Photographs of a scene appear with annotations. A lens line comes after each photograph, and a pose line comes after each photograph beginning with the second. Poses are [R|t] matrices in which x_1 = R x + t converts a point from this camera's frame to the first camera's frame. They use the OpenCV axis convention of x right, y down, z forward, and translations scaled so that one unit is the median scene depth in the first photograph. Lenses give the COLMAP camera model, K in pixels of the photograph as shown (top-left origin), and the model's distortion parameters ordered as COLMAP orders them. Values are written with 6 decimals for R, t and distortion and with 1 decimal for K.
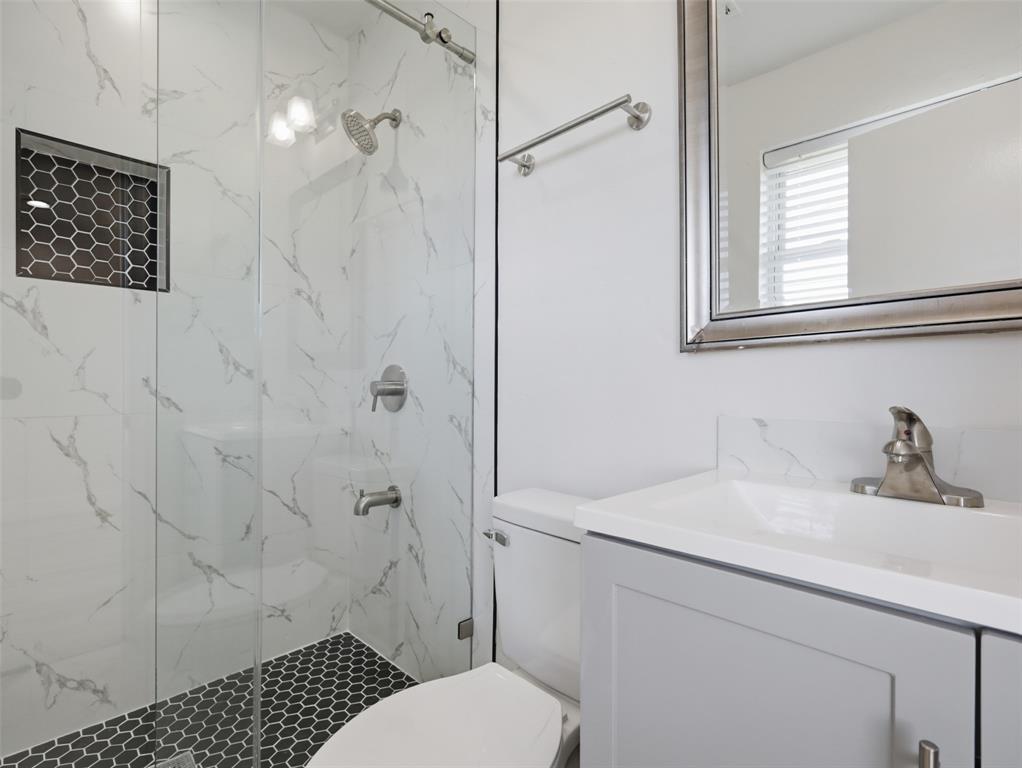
lens RADIAL K [[506.9, 0, 512.8], [0, 506.9, 389.2], [0, 0, 1]] dist [0.006423, -0.000938]
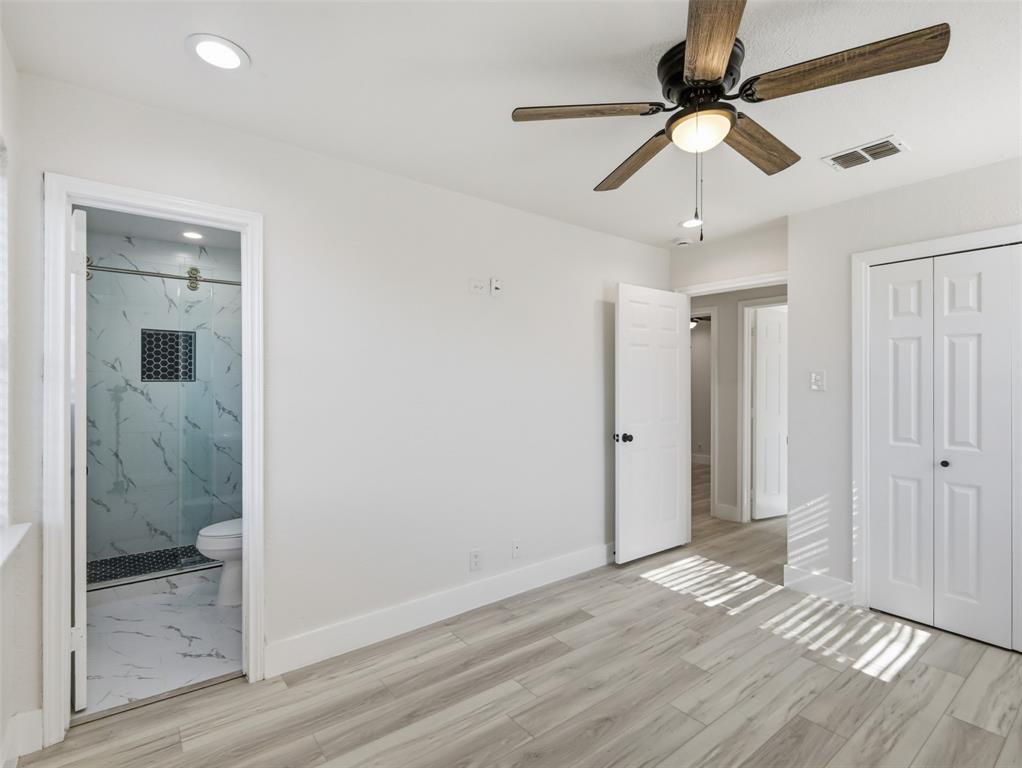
lens RADIAL K [[506.9, 0, 517.3], [0, 506.9, 383.5], [0, 0, 1]] dist [0.006423, -0.000938]
pose [[0.991809, 0.000006, -0.127731, 1.268341], [-0.000674, 0.999986, -0.005186, -0.176411], [0.127729, 0.005229, 0.991795, -1.334474]]
